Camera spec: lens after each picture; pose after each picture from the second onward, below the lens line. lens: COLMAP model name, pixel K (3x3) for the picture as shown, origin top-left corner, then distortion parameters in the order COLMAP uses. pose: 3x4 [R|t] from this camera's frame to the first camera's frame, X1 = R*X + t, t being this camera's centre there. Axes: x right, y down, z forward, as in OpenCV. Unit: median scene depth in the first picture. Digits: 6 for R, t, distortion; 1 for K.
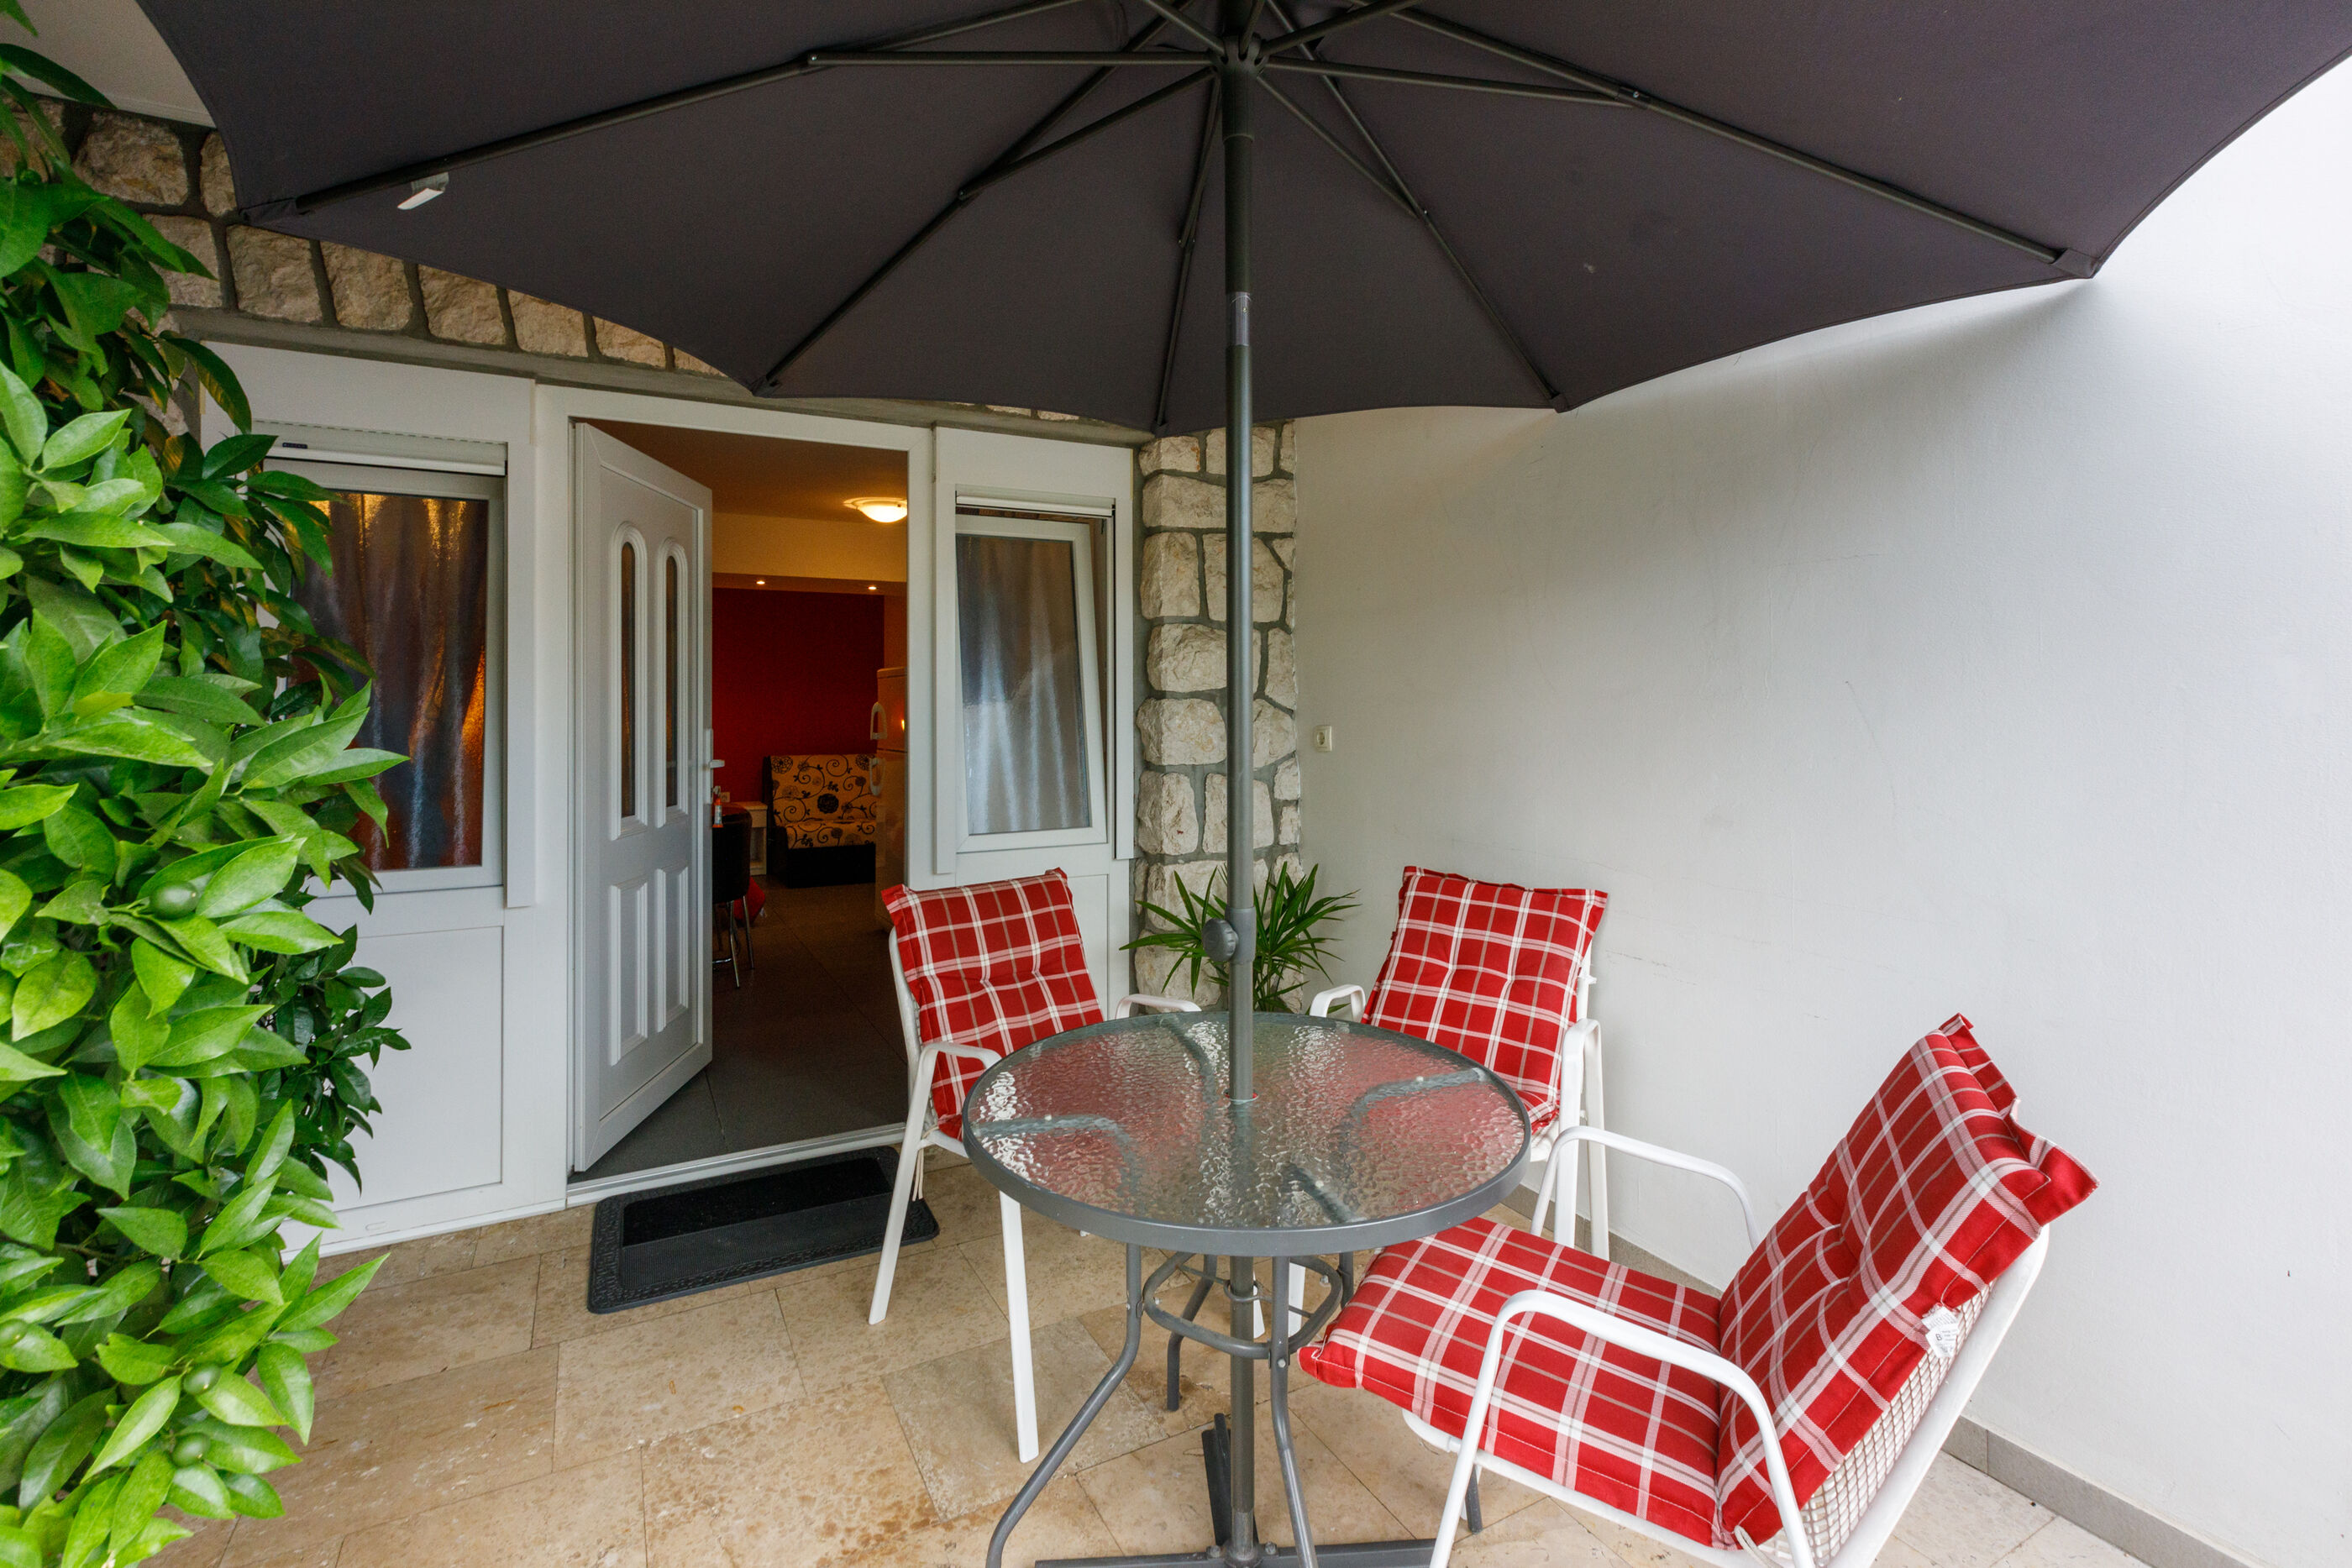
lens RADIAL K [[1076.3, 0, 1123.3], [0, 1076.3, 707.8], [0, 0, 1]] dist [0.000439, -0.001903]
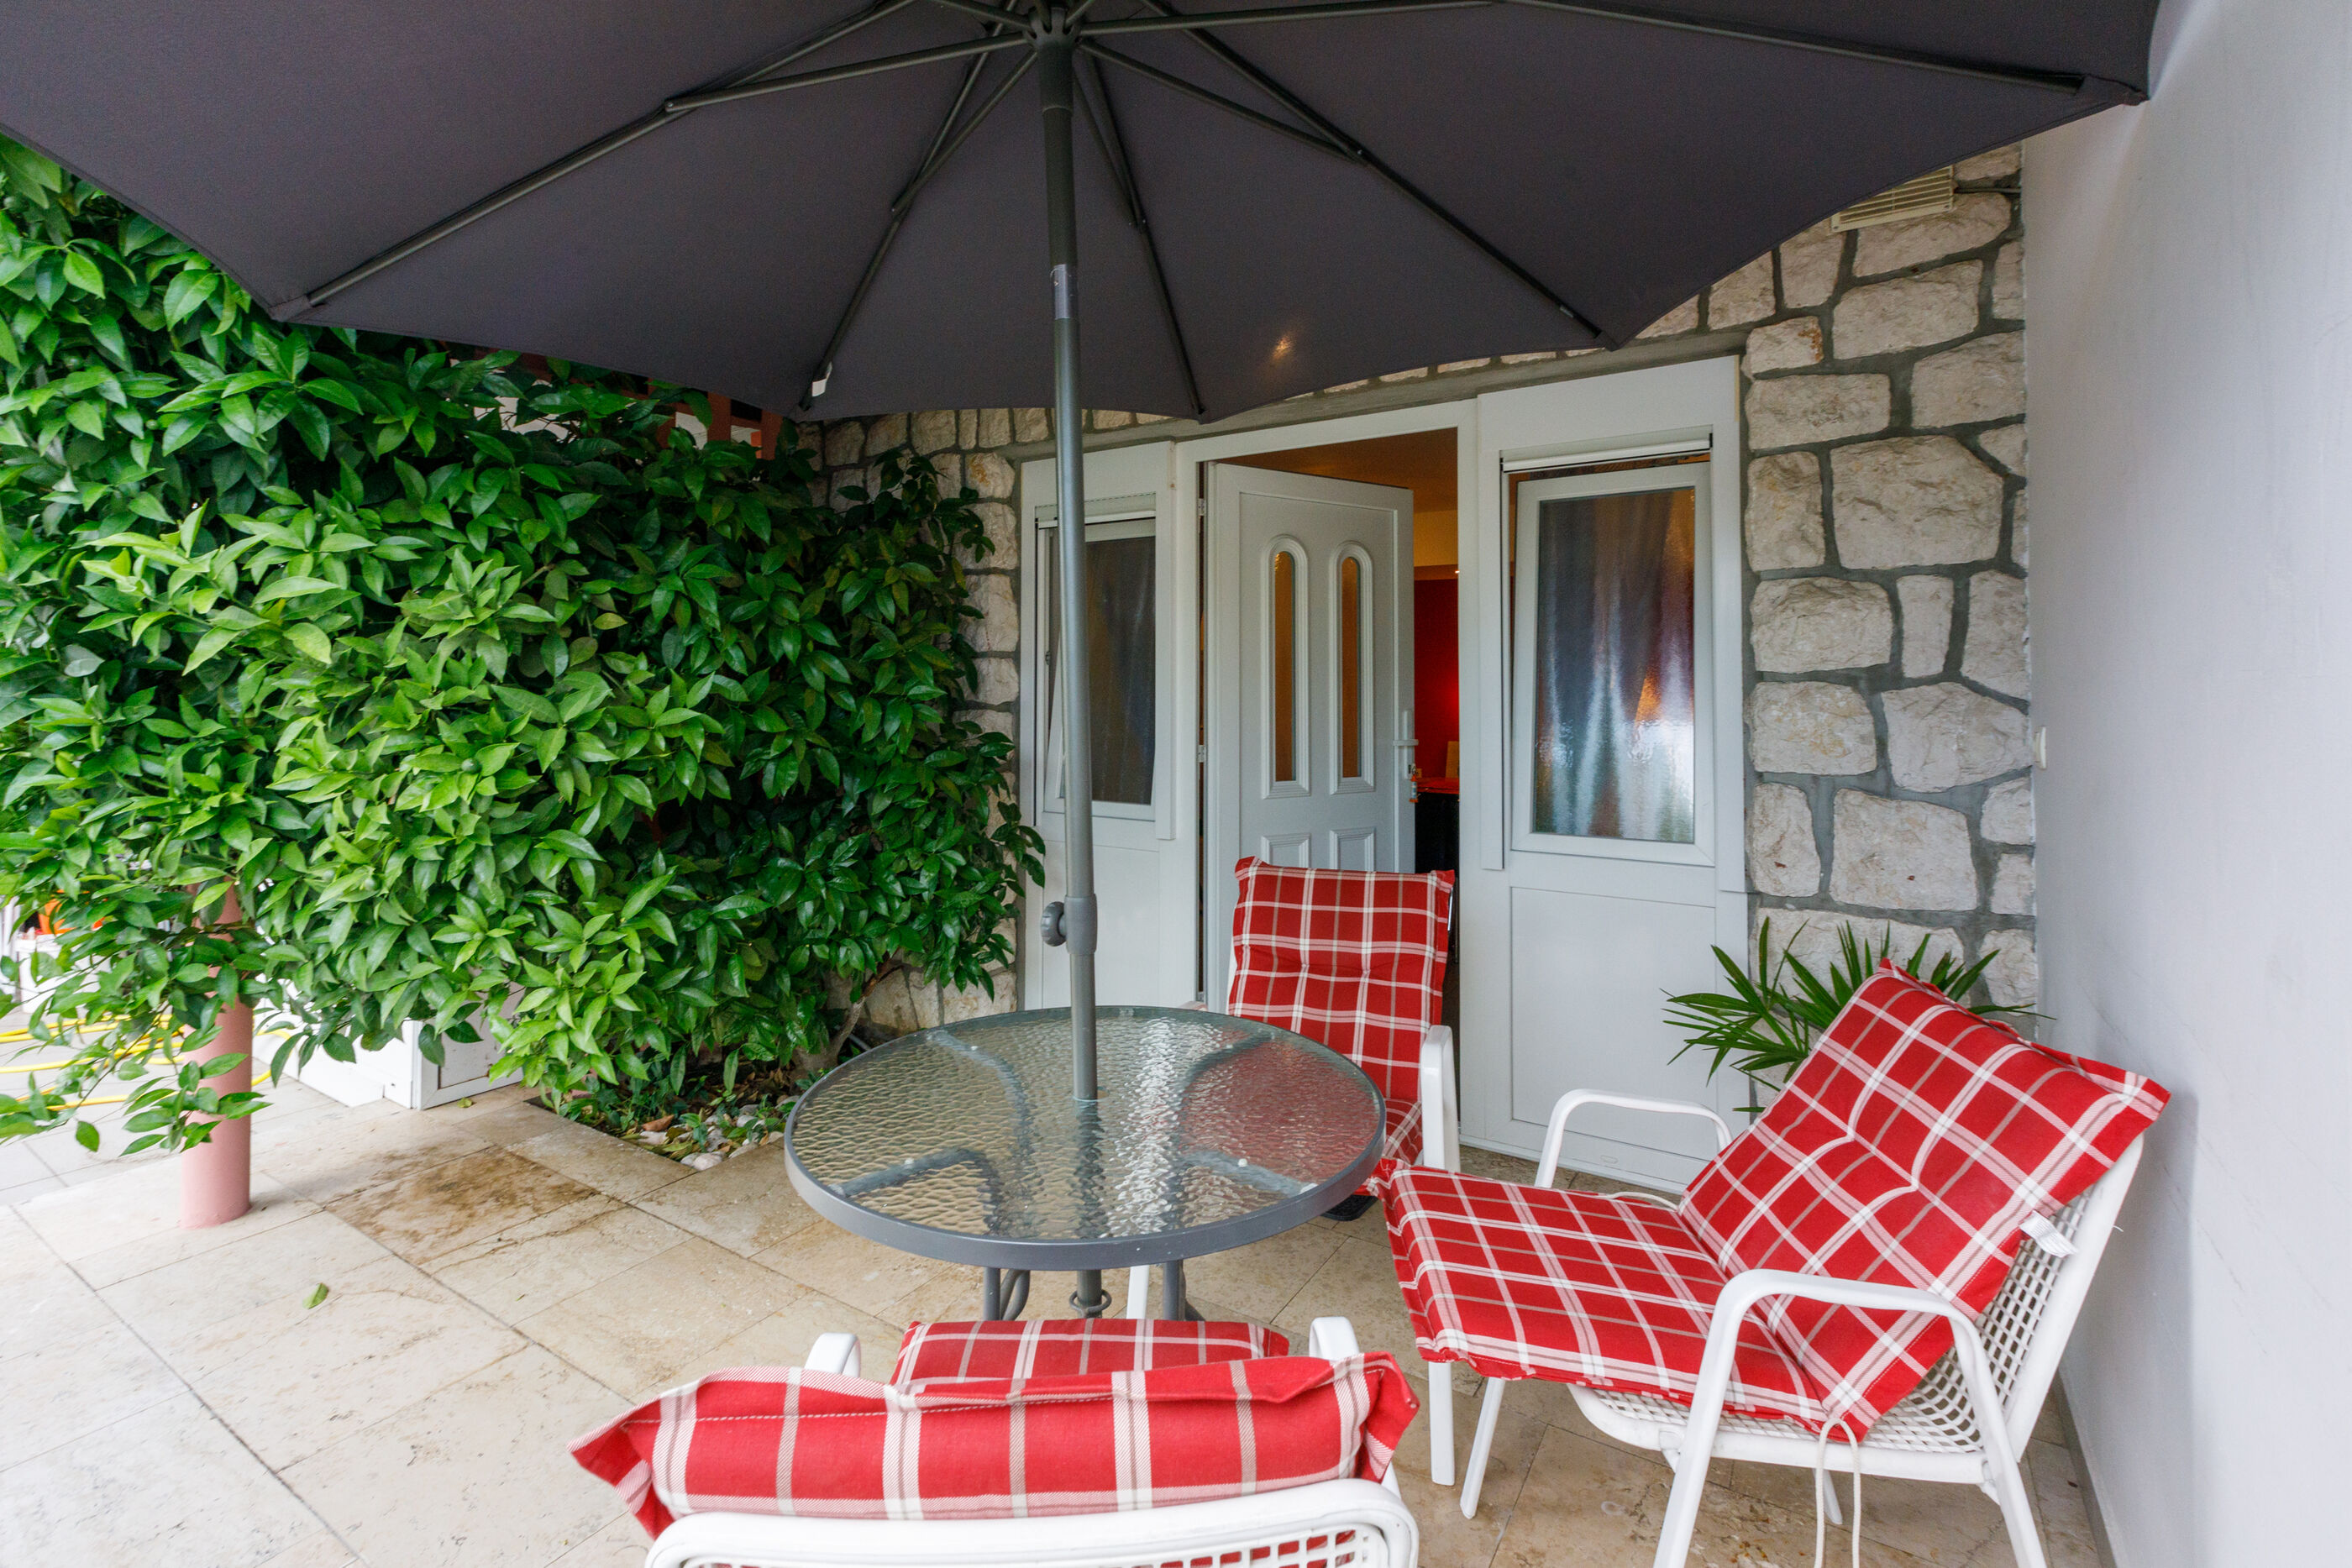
lens RADIAL K [[1076.3, 0, 1206.3], [0, 1076.3, 682.3], [0, 0, 1]] dist [0.000439, -0.001903]
pose [[0.501562, -0.002318, -0.865118, 0.475722], [-0.006689, 0.999956, -0.006557, -0.000792], [0.865096, 0.009075, 0.501525, 0.291766]]
